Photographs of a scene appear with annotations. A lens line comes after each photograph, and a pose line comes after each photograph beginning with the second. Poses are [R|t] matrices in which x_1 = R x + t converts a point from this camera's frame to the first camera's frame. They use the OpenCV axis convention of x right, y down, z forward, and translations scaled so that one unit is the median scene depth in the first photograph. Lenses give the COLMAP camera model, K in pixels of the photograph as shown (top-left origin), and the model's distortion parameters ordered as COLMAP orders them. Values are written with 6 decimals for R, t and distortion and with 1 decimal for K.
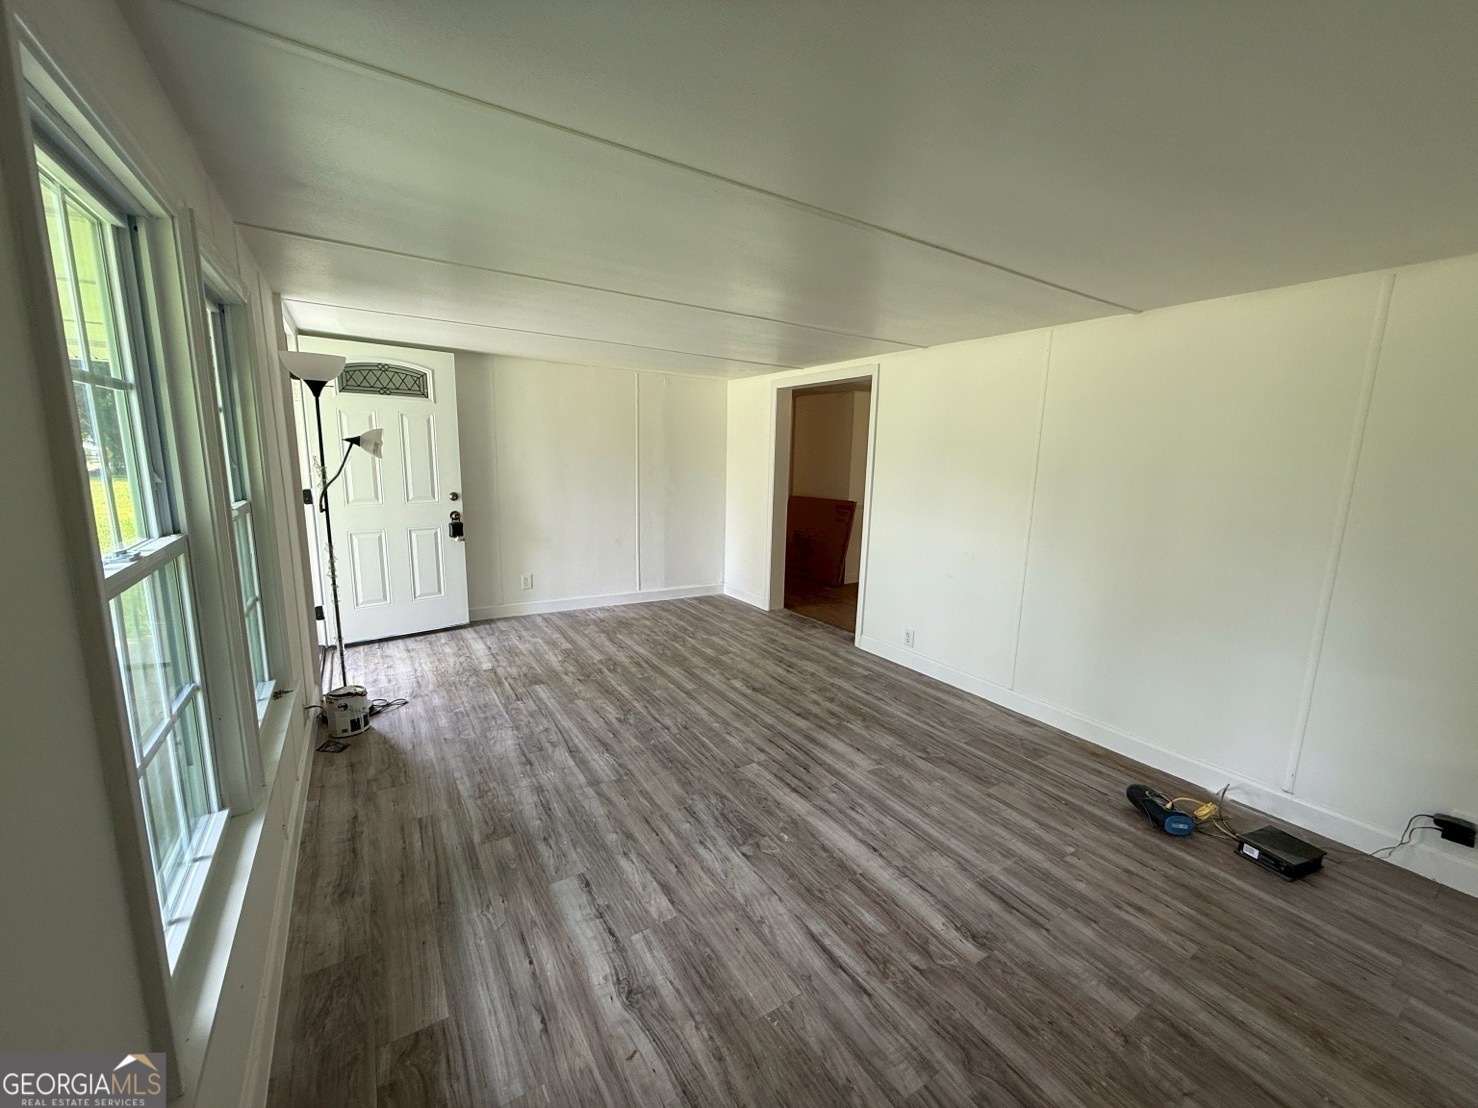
lens RADIAL K [[591.6, 0, 735.0], [0, 591.6, 556.8], [0, 0, 1]] dist [0.000423, -0.000869]
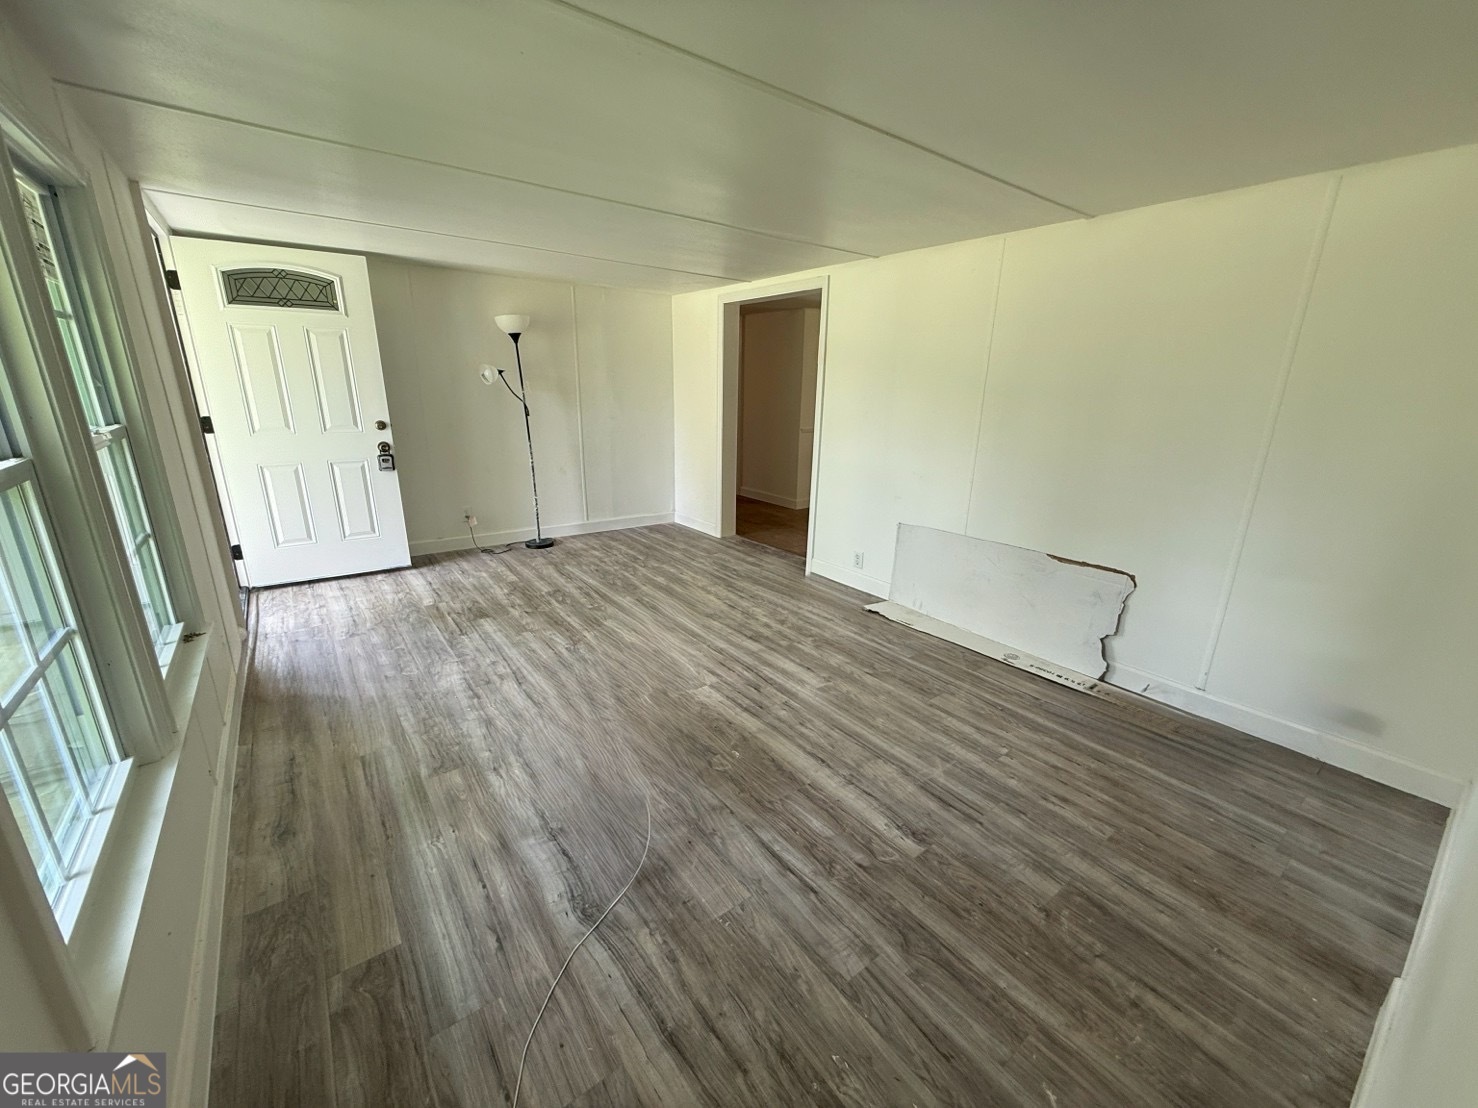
lens RADIAL K [[591.6, 0, 736.8], [0, 591.6, 558.3], [0, 0, 1]] dist [0.000423, -0.000869]
pose [[0.996621, -0.029315, 0.076726, 0.016782], [0.019871, 0.992444, 0.121076, 0.014358], [-0.079696, -0.119142, 0.989674, 0.028518]]
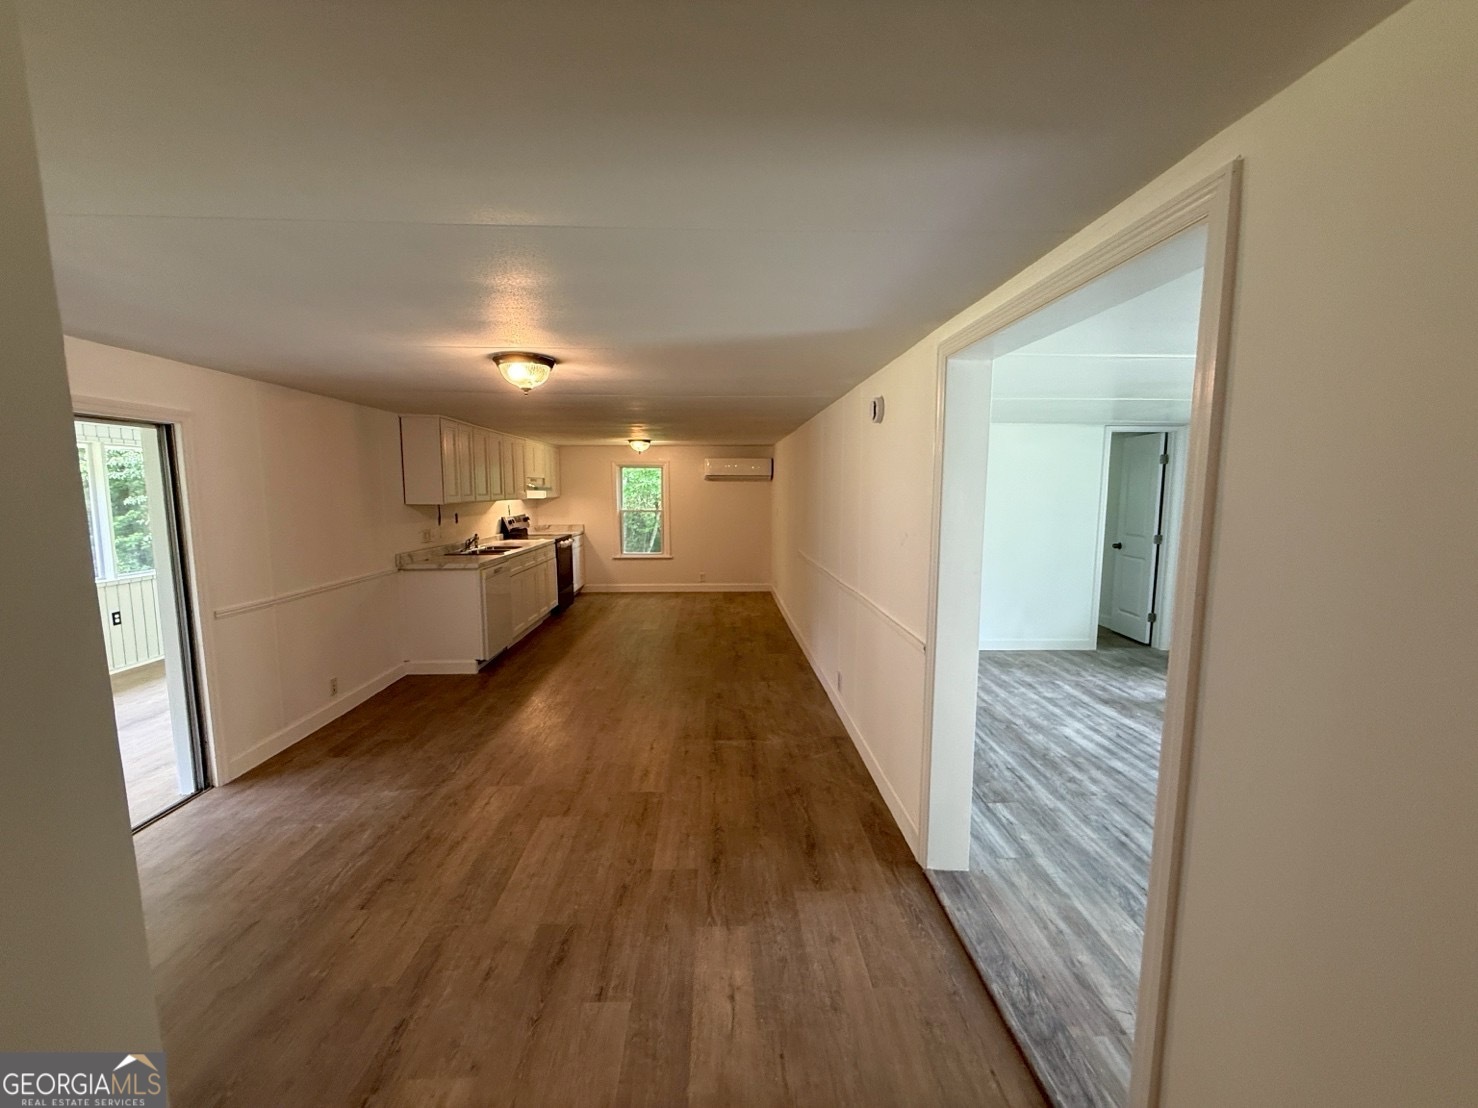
lens RADIAL K [[591.6, 0, 740.3], [0, 591.6, 562.8], [0, 0, 1]] dist [0.000423, -0.000869]
pose [[-0.867176, -0.085962, 0.490527, 0.295629], [0.061337, 0.959053, 0.276504, -0.543450], [-0.494211, 0.269865, -0.826395, 2.974531]]
